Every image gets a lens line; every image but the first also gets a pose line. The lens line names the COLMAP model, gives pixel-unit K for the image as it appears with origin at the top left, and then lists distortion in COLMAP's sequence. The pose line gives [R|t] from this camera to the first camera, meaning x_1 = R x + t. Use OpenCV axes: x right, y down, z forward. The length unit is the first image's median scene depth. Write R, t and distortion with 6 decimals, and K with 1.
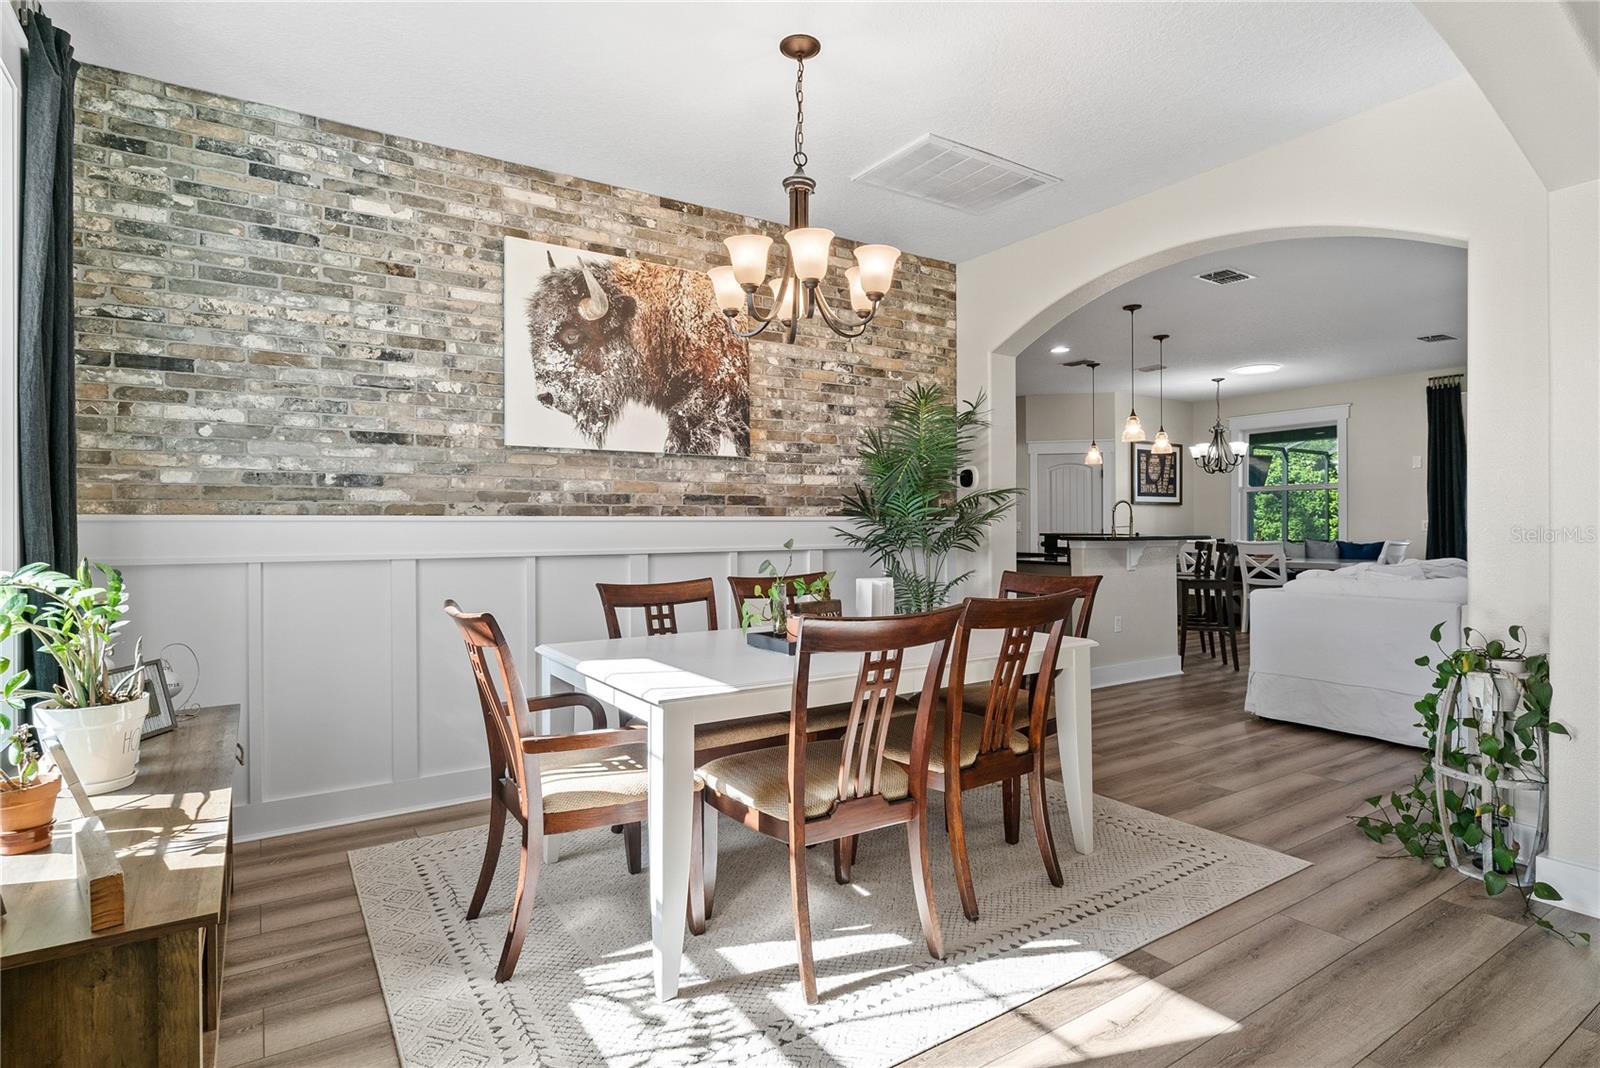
lens RADIAL K [[827.8, 0, 798.9], [0, 827.8, 525.5], [0, 0, 1]] dist [-0.007261, 0.002758]
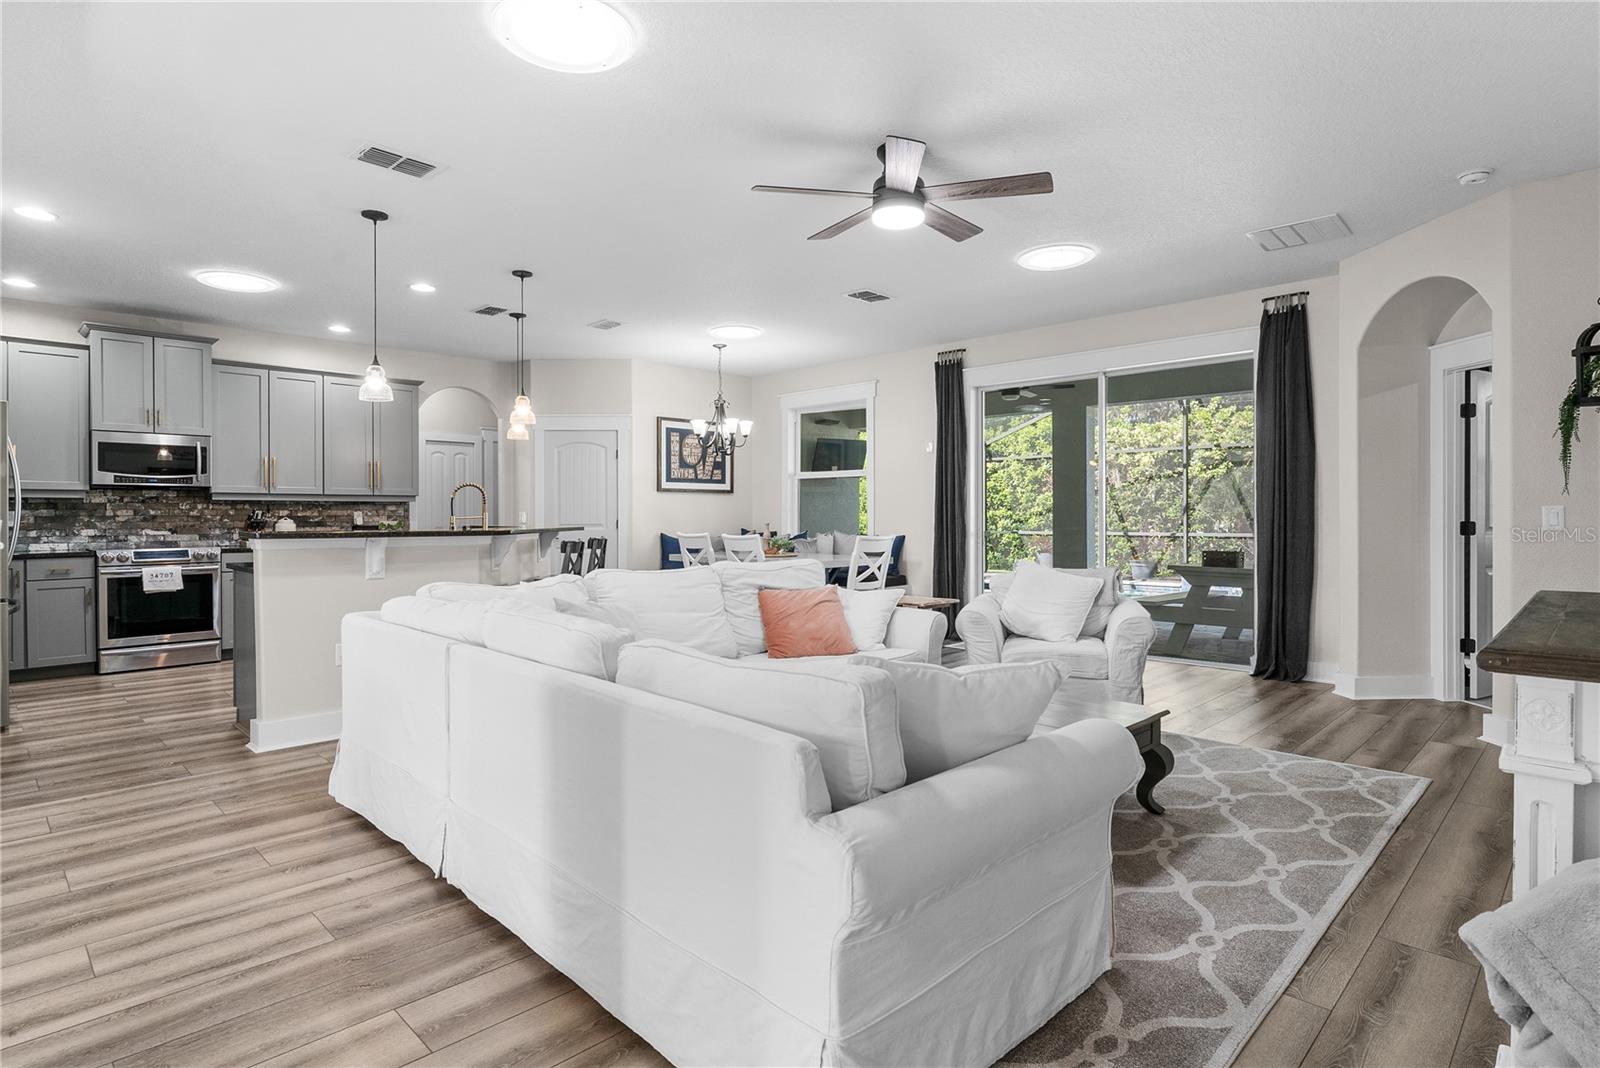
lens RADIAL K [[827.8, 0, 798.2], [0, 827.8, 527.7], [0, 0, 1]] dist [-0.007261, 0.002758]
pose [[0.978217, 0.000457, 0.207583, 0.979214], [-0.003846, 0.999866, 0.015924, -0.005768], [-0.207548, -0.016375, 0.978088, 0.341471]]
